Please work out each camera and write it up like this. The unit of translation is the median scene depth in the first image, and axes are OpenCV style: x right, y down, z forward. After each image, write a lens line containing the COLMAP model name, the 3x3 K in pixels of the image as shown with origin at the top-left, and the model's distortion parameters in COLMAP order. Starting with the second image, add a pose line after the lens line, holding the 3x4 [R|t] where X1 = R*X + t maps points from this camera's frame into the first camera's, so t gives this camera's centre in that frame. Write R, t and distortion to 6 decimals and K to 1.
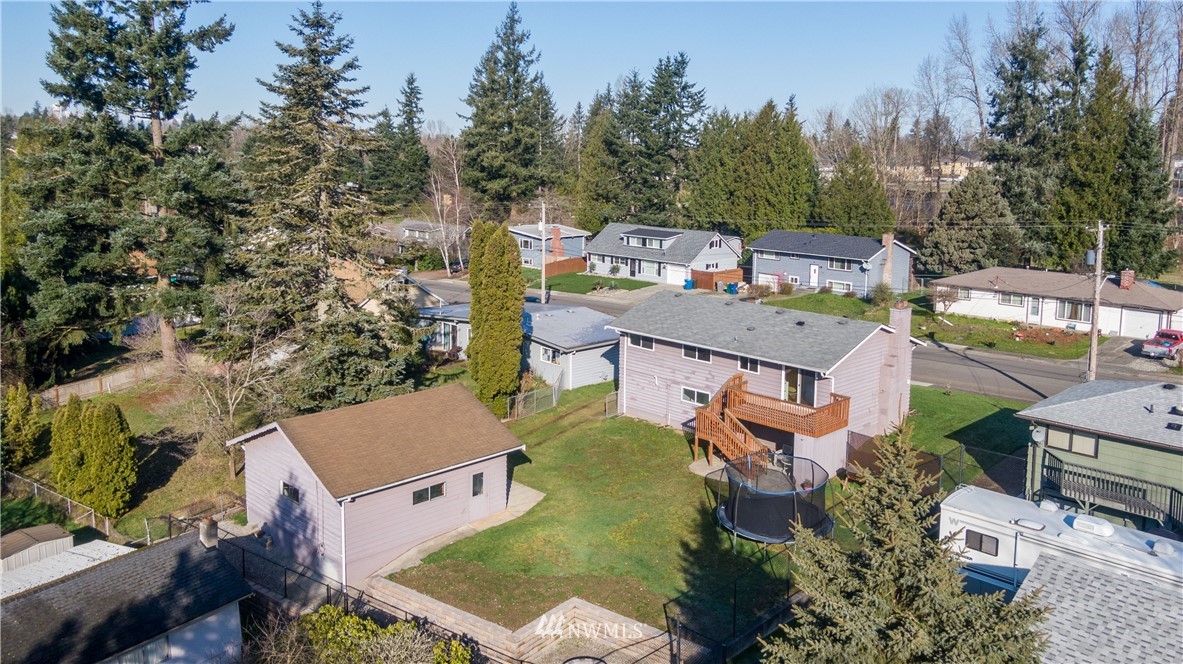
lens RADIAL K [[852.6, 0, 591.5], [0, 852.6, 332.0], [0, 0, 1]] dist [0.001246, 0.000624]
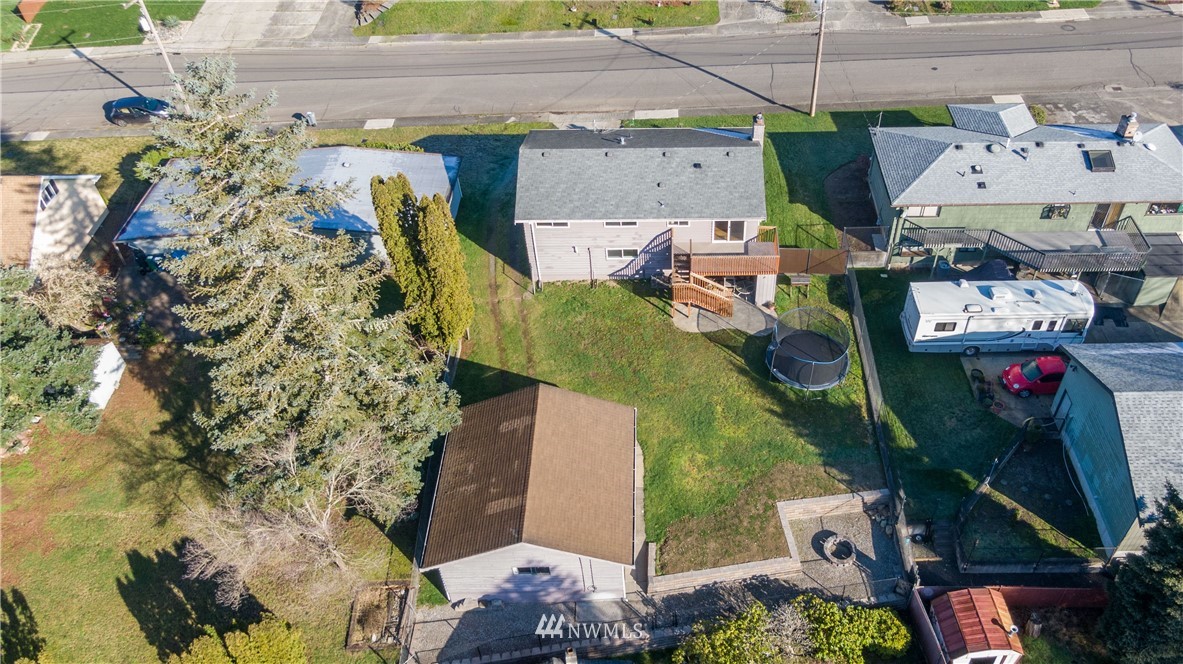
lens RADIAL K [[862.7, 0, 591.5], [0, 862.7, 332.0], [0, 0, 1]] dist [0.010988, -0.001217]
pose [[0.731937, -0.507726, 0.454402, -0.486915], [0.196219, 0.795706, 0.573018, -0.511694], [-0.652507, -0.330251, 0.682033, 0.217332]]
